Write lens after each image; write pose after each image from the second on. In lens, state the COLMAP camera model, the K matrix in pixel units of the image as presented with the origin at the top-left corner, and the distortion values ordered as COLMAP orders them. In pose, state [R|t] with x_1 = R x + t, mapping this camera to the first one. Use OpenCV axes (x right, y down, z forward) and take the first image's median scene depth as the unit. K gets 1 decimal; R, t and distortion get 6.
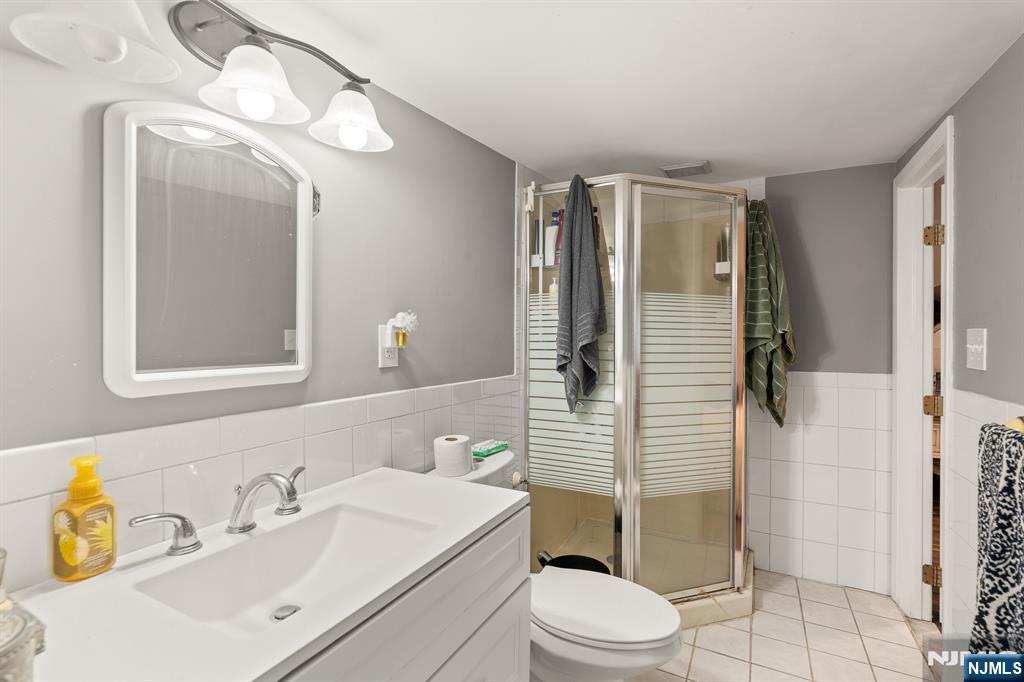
lens RADIAL K [[460.9, 0, 510.6], [0, 460.9, 347.2], [0, 0, 1]] dist [0.000541, 0.000048]
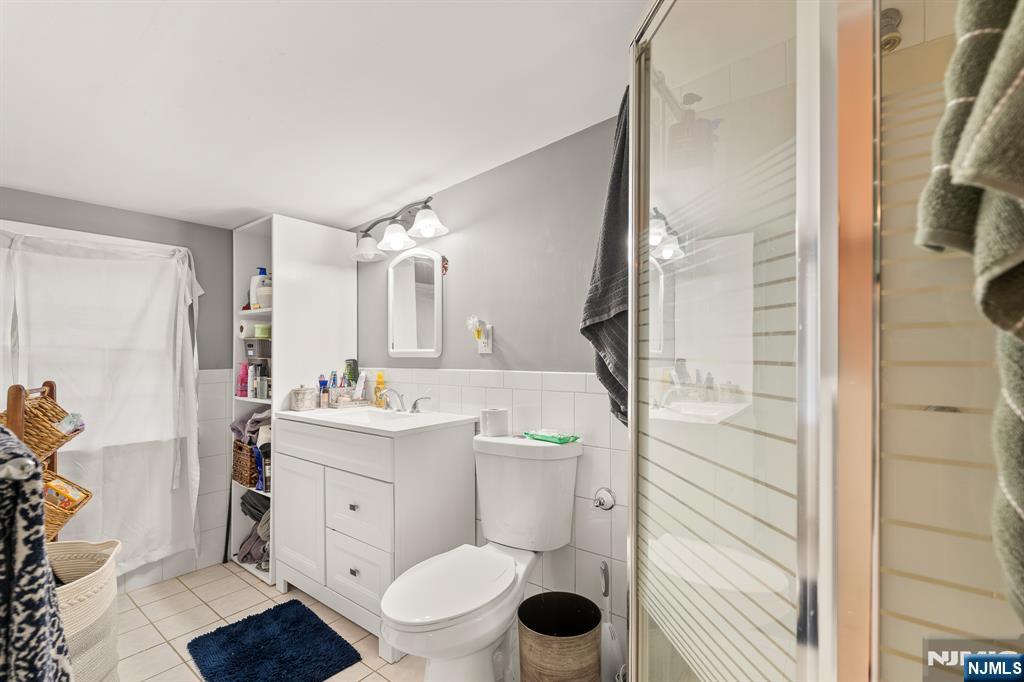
lens RADIAL K [[460.9, 0, 510.6], [0, 460.9, 347.2], [0, 0, 1]] dist [0.000541, 0.000048]
pose [[-0.170171, -0.004792, -0.985403, 1.459473], [-0.002464, 0.999987, -0.004438, 0.035795], [0.985411, 0.001673, -0.170181, 1.605268]]
